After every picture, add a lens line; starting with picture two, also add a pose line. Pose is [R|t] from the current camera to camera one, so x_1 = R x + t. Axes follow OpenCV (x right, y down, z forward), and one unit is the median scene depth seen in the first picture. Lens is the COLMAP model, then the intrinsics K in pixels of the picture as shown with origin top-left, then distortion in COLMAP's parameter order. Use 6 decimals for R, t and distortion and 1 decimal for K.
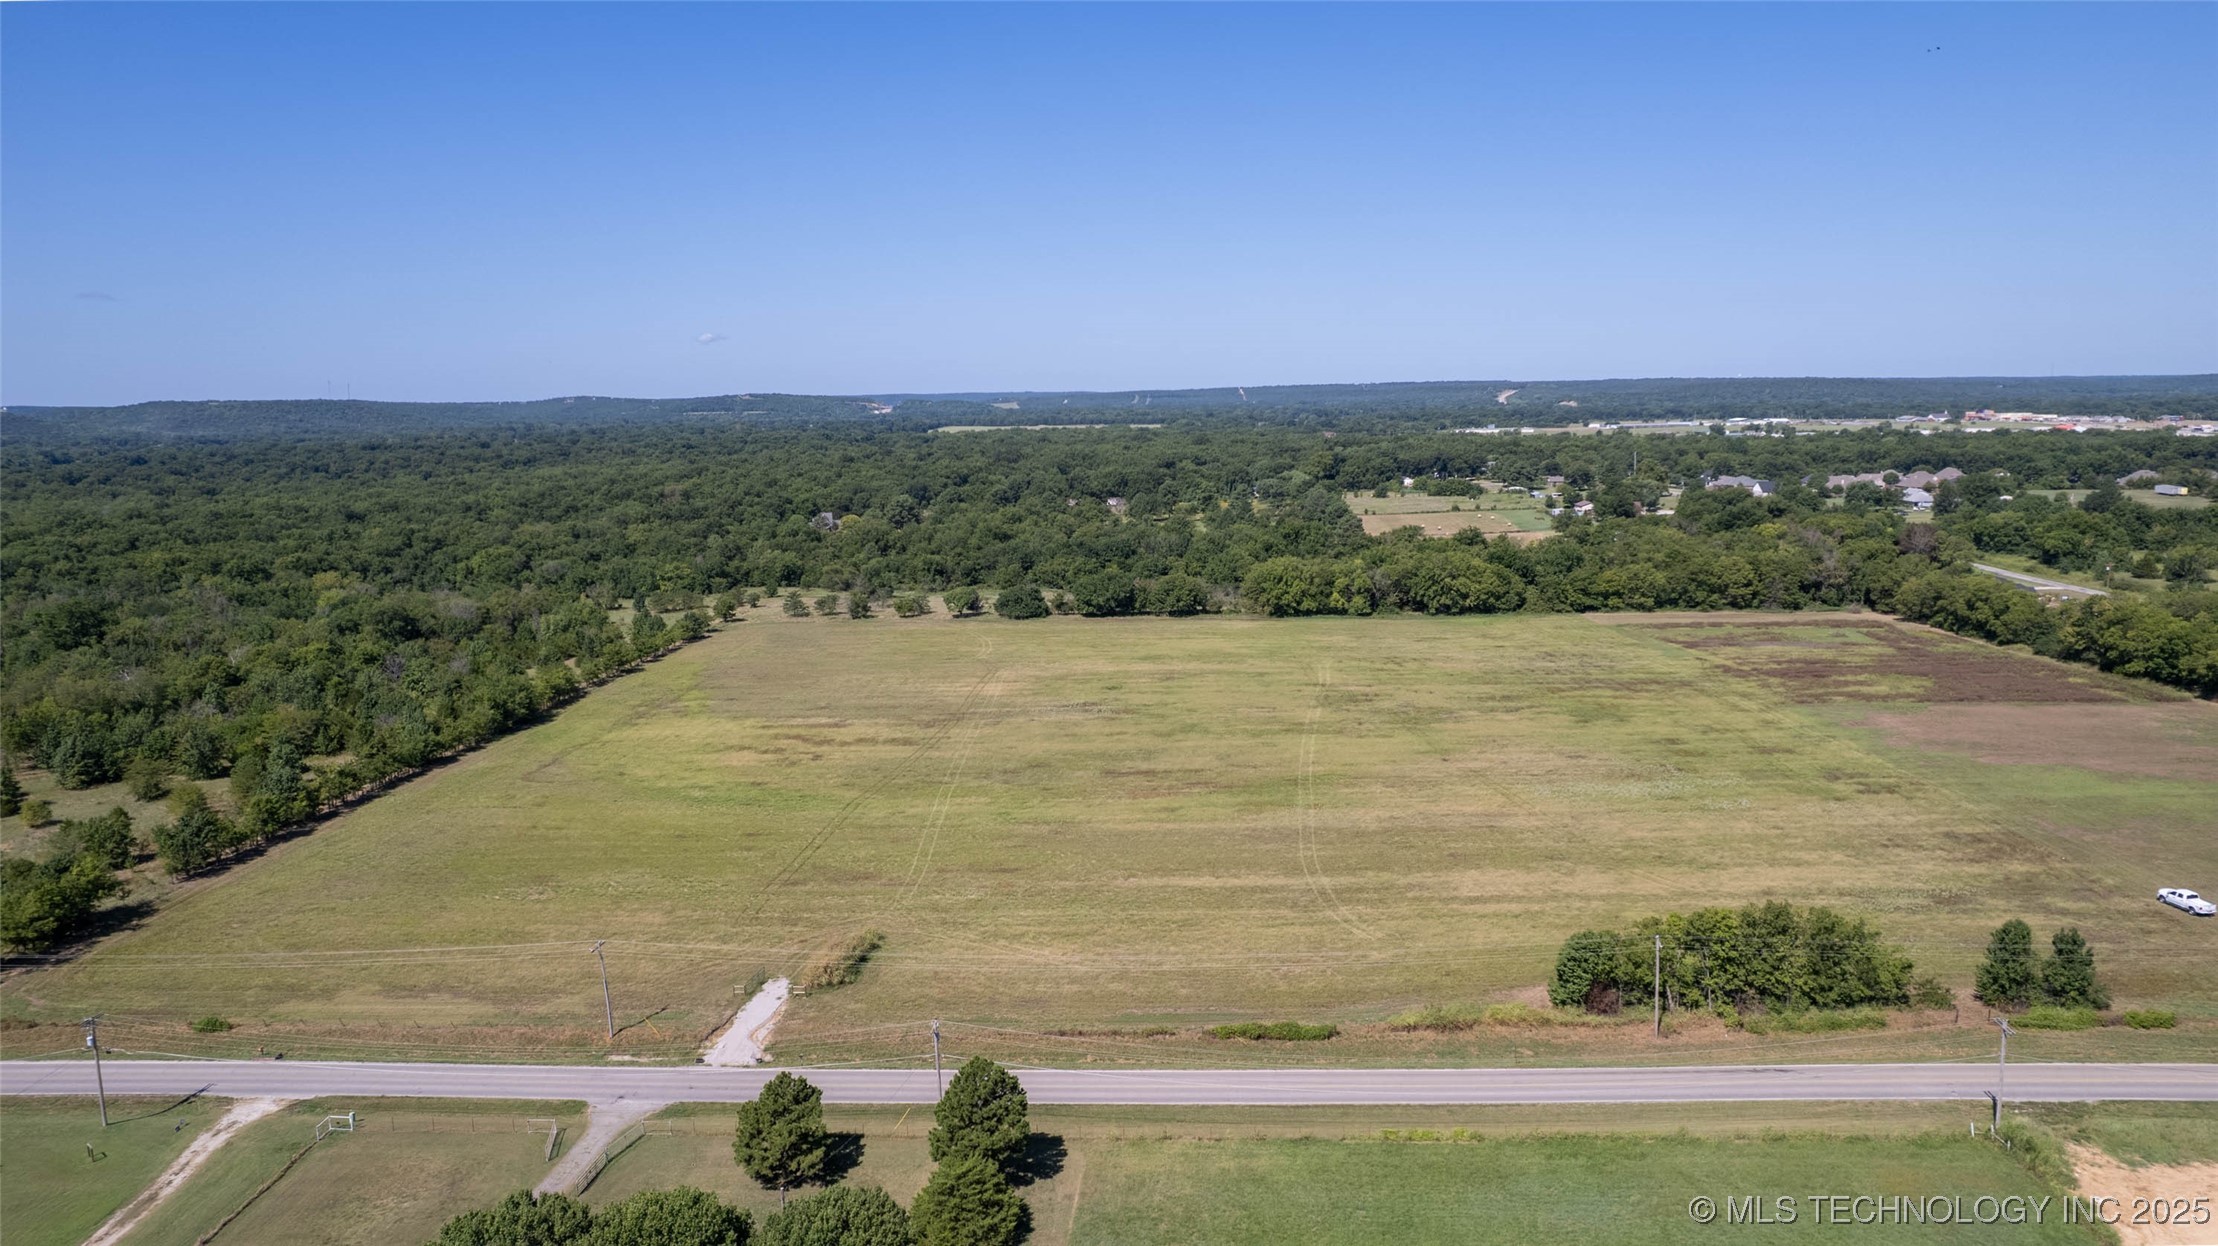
lens RADIAL K [[1468.9, 0, 1109.0], [0, 1468.9, 623.0], [0, 0, 1]] dist [-0.082370, 0.079286]
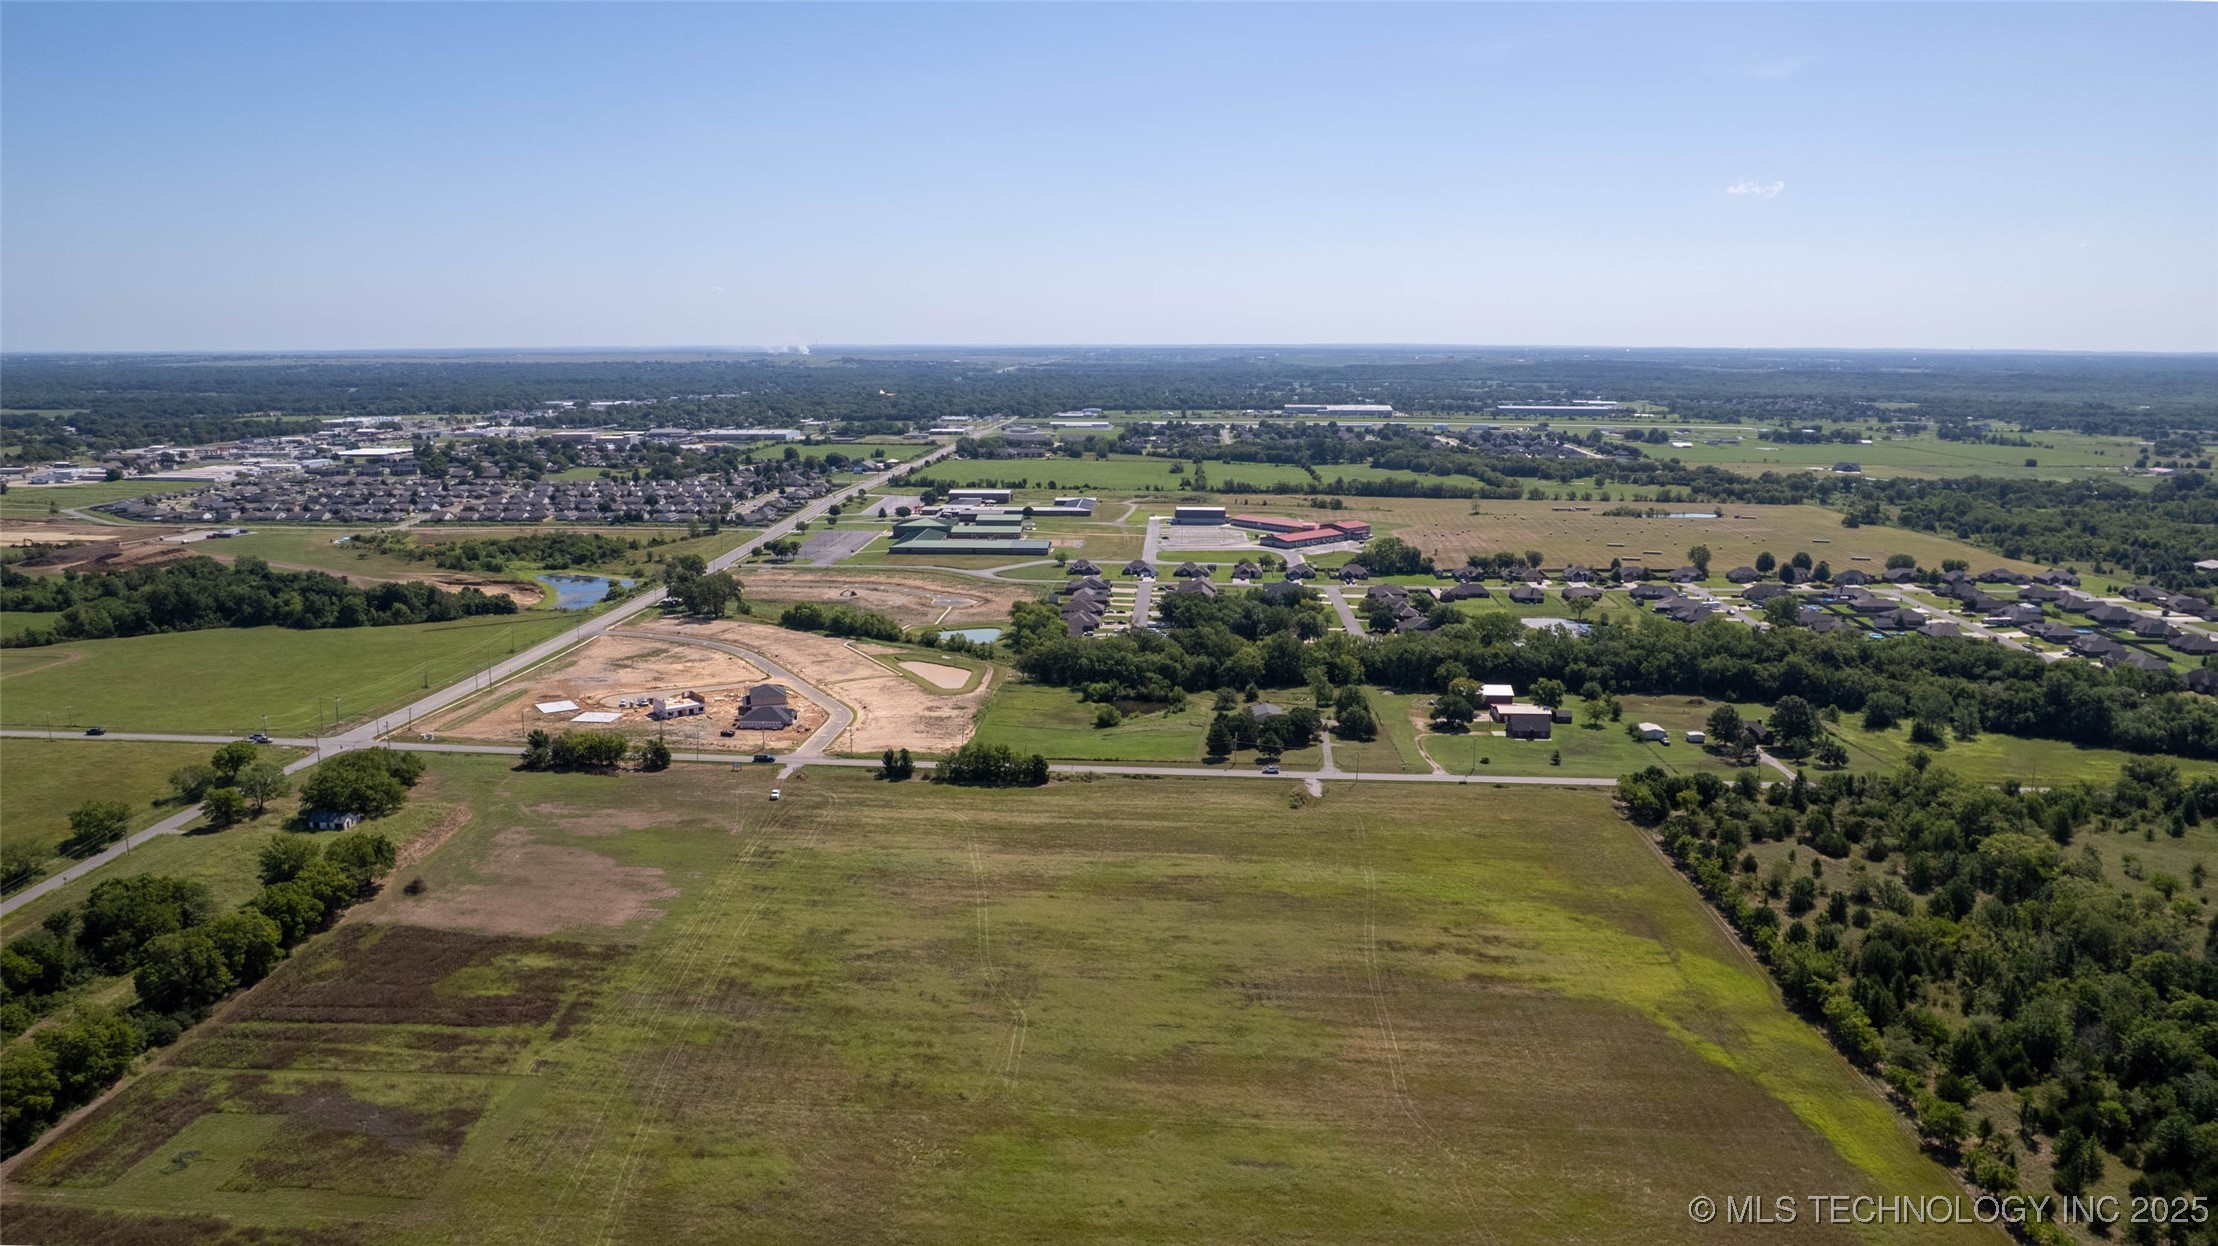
lens RADIAL K [[1457.4, 0, 1109.0], [0, 1457.4, 623.0], [0, 0, 1]] dist [-0.066096, 0.043511]
pose [[-0.999823, 0.018809, 0.000564, 0.102019], [0.017945, 0.944032, 0.329365, -0.625265], [0.005663, 0.329317, -0.944202, 2.240993]]
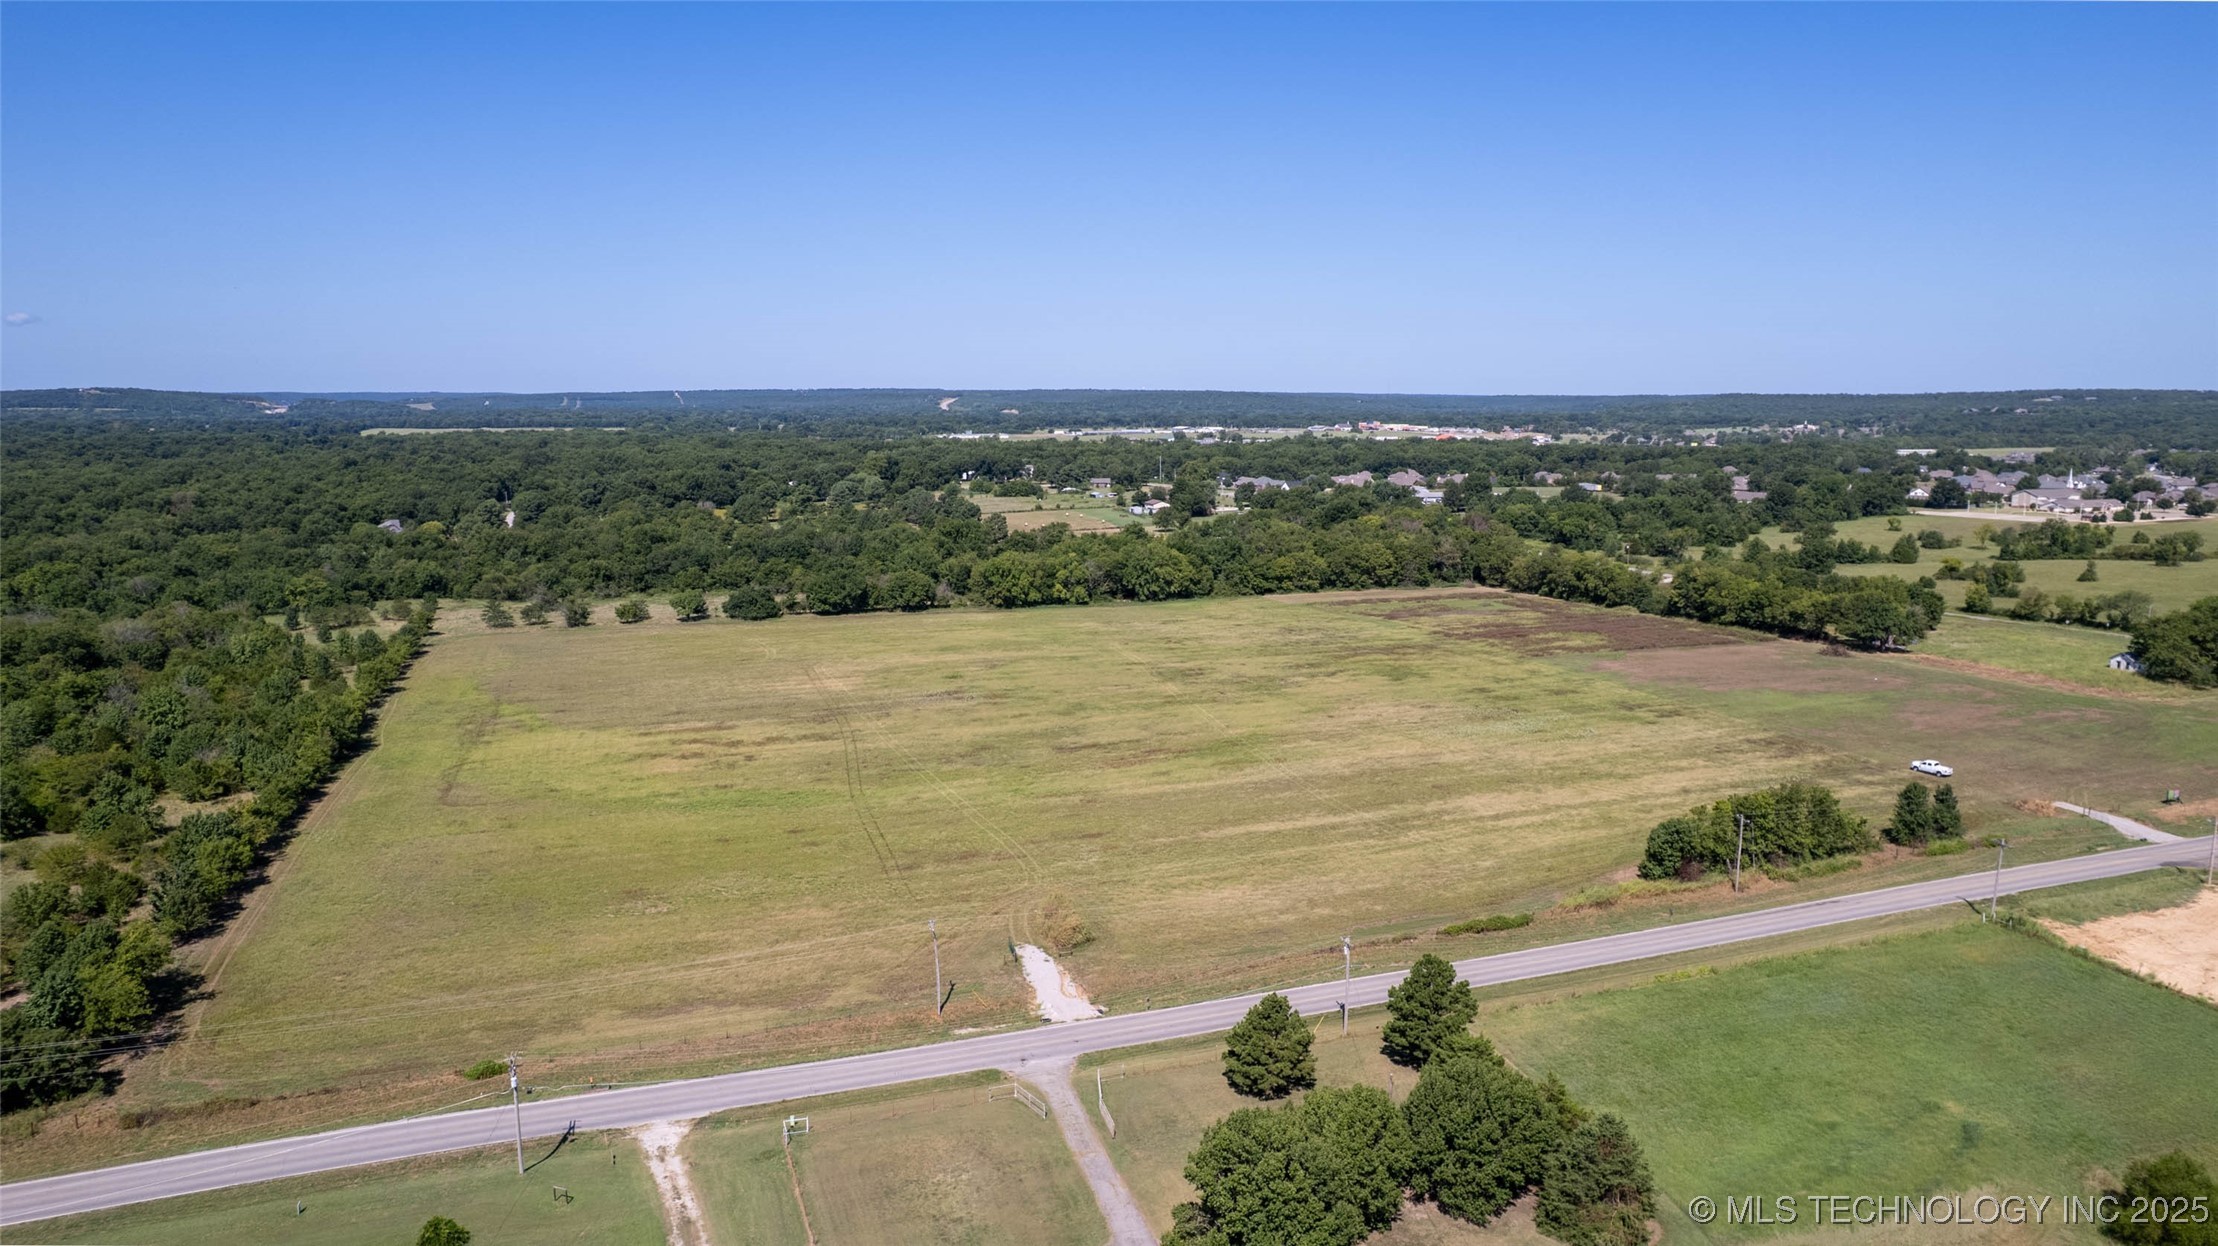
lens RADIAL K [[1457.4, 0, 1109.0], [0, 1457.4, 623.0], [0, 0, 1]] dist [-0.066096, 0.043511]
pose [[0.919415, -0.039433, 0.391307, -0.367105], [0.040762, 0.999157, 0.004913, 0.006782], [-0.391171, 0.011433, 0.920247, 0.009646]]
